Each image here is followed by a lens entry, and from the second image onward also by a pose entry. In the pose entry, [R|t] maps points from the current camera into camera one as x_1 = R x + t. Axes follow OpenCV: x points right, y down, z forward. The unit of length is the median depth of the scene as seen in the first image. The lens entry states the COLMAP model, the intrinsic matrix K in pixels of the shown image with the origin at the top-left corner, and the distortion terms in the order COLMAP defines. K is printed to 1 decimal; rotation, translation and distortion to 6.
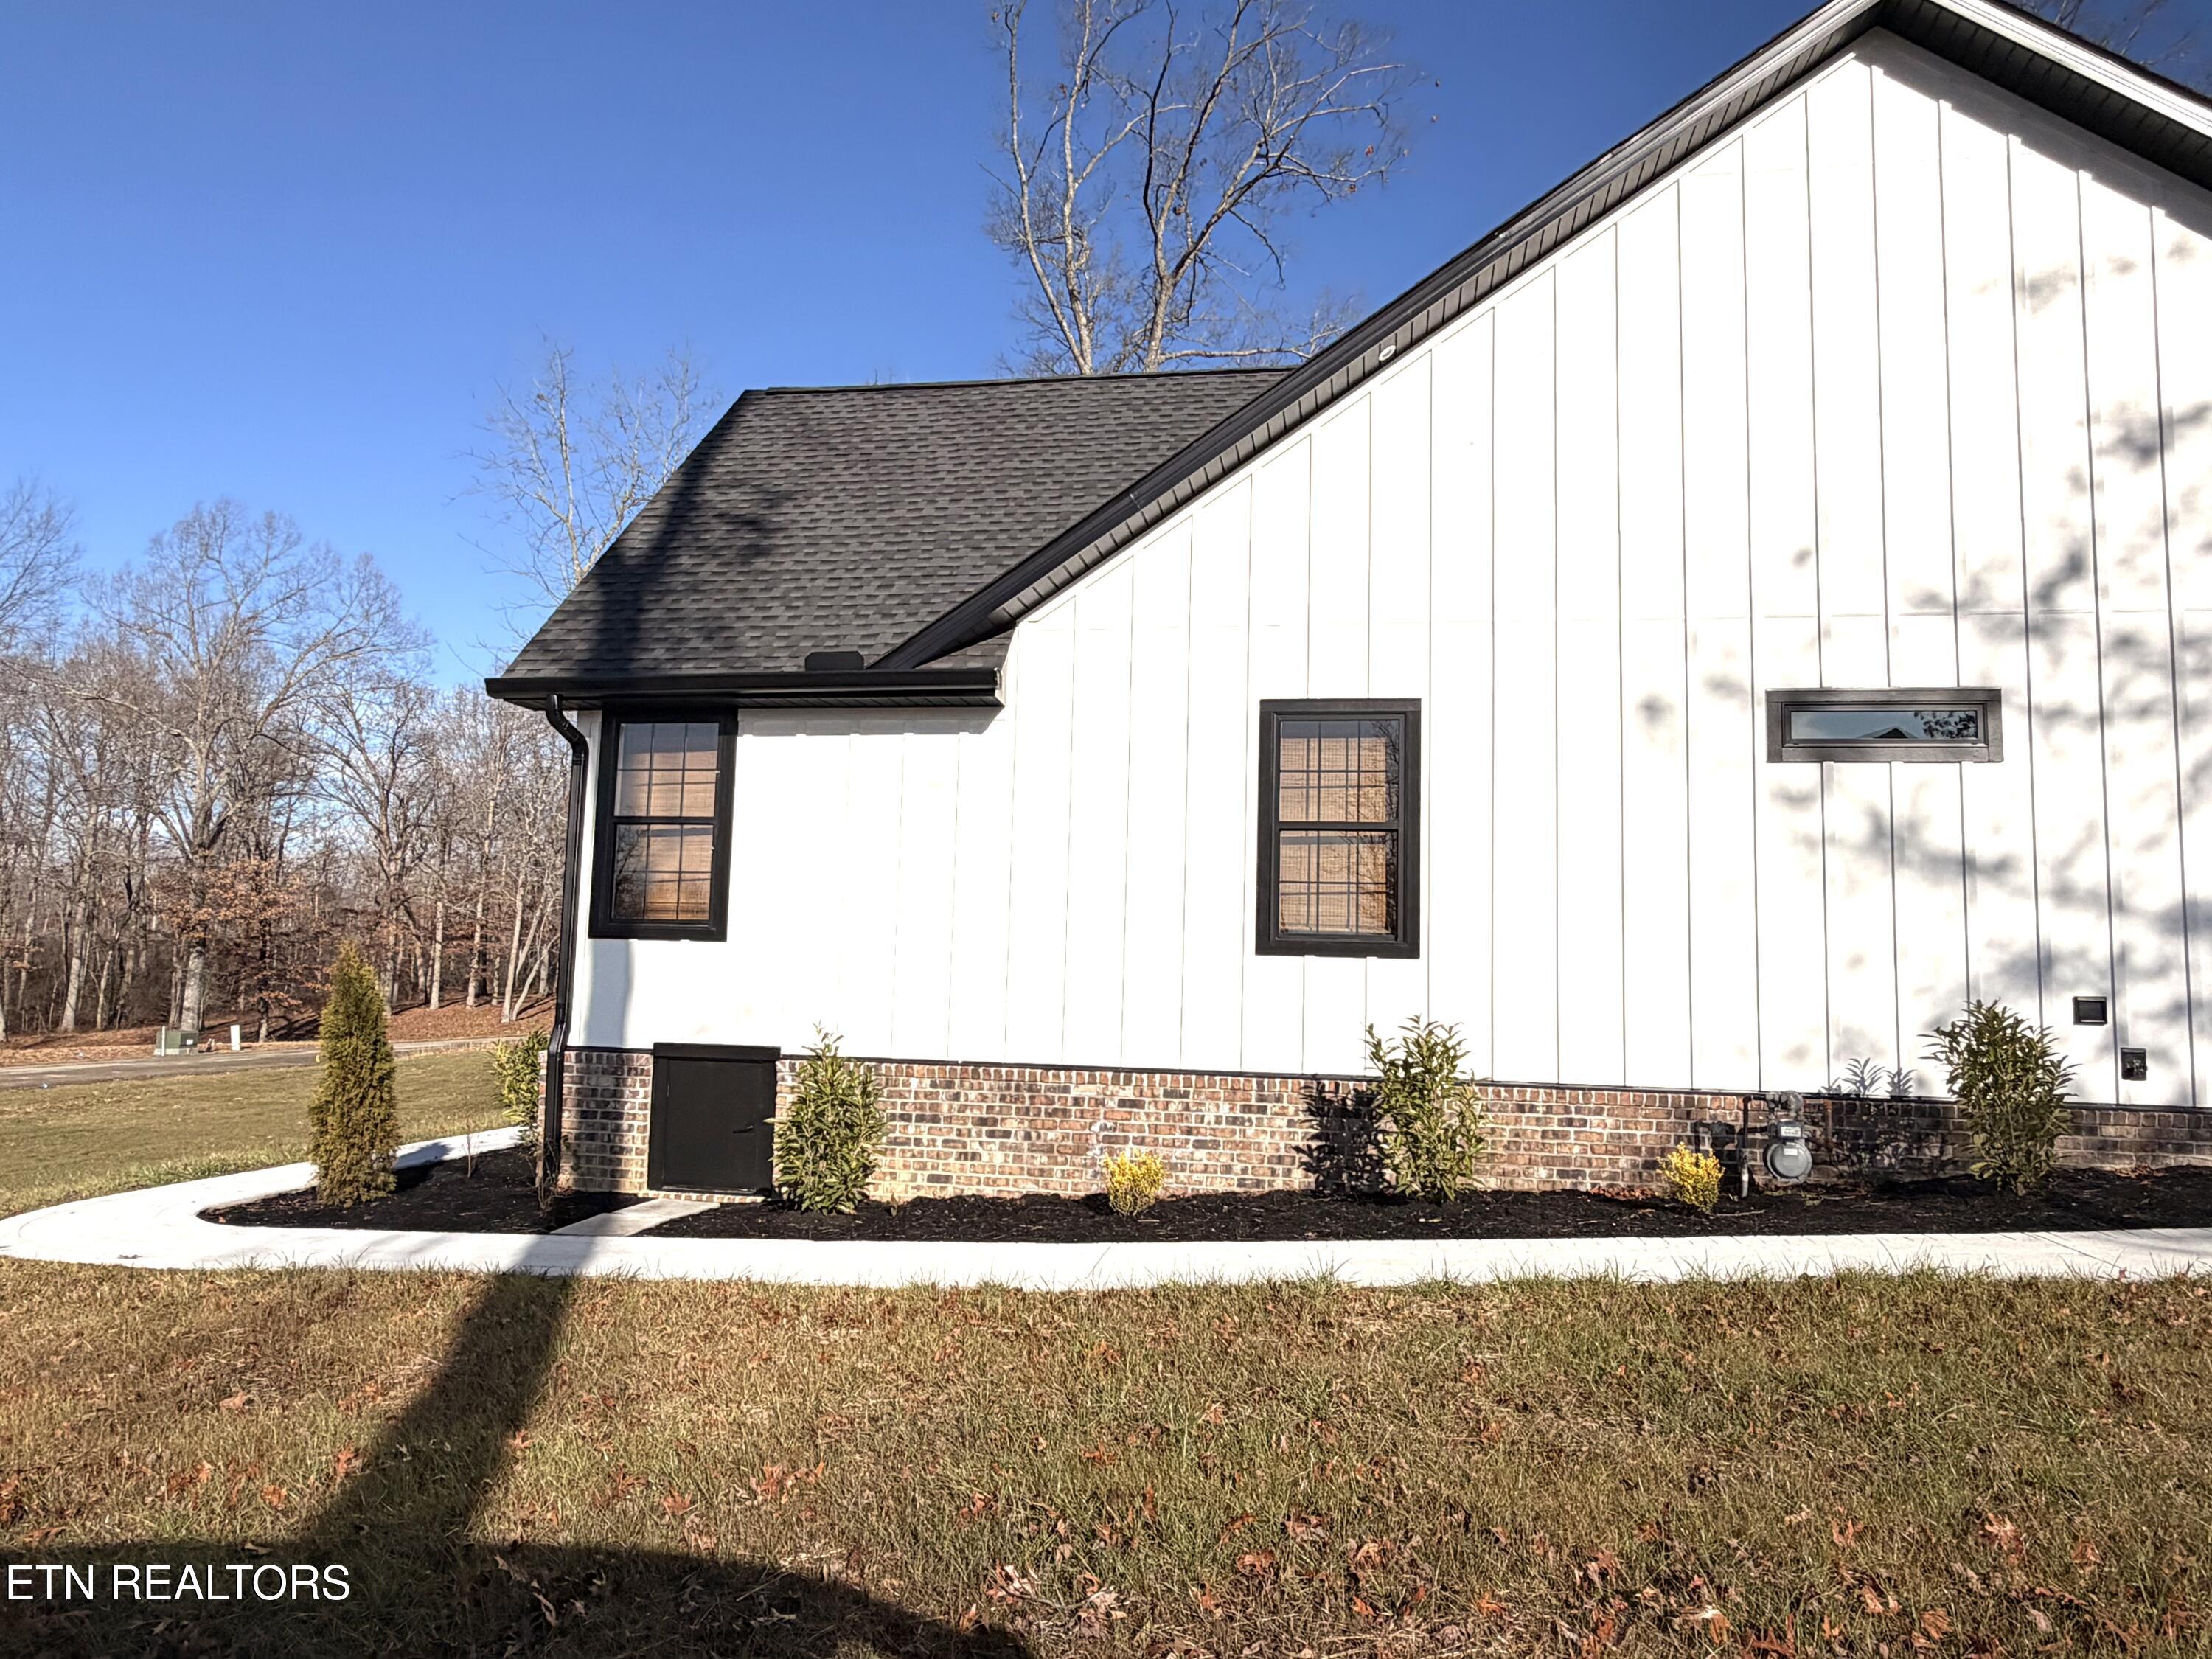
lens RADIAL K [[1426.6, 0, 1106.0], [0, 1426.6, 829.5], [0, 0, 1]] dist [-0.017538, -0.001587]
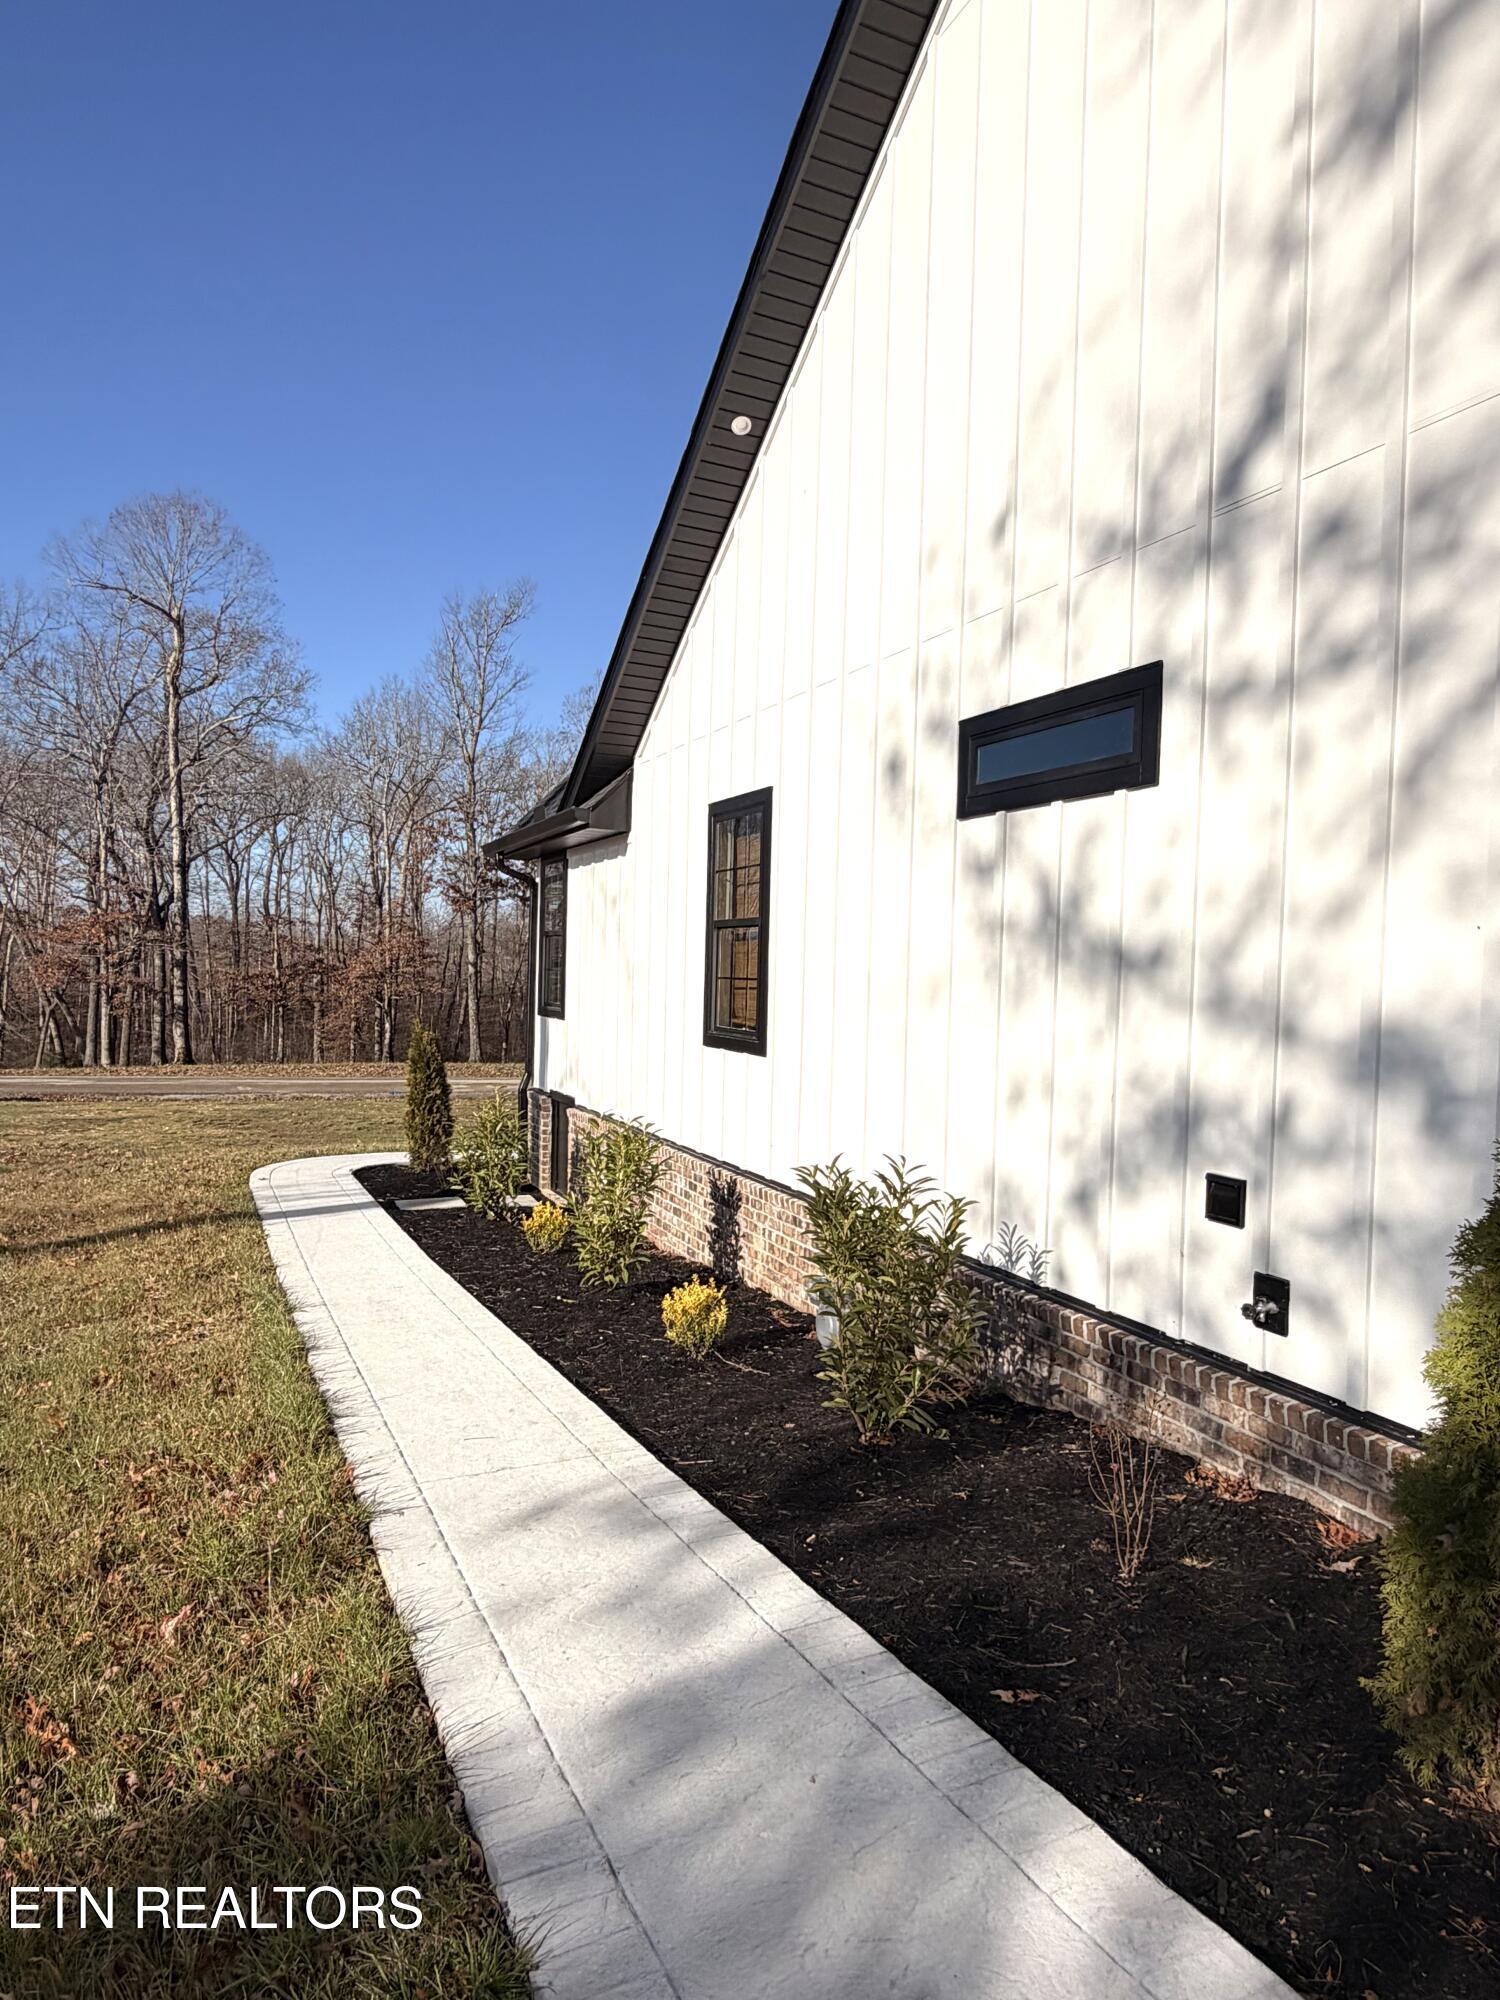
lens RADIAL K [[1289.9, 0, 750.0], [0, 1289.9, 1000.0], [0, 0, 1]] dist [-0.017538, -0.001587]
pose [[0.558200, 0.004036, -0.829697, 0.990133], [0.106924, 0.991300, 0.076758, -0.018418], [0.822788, -0.131560, 0.552912, 0.528433]]
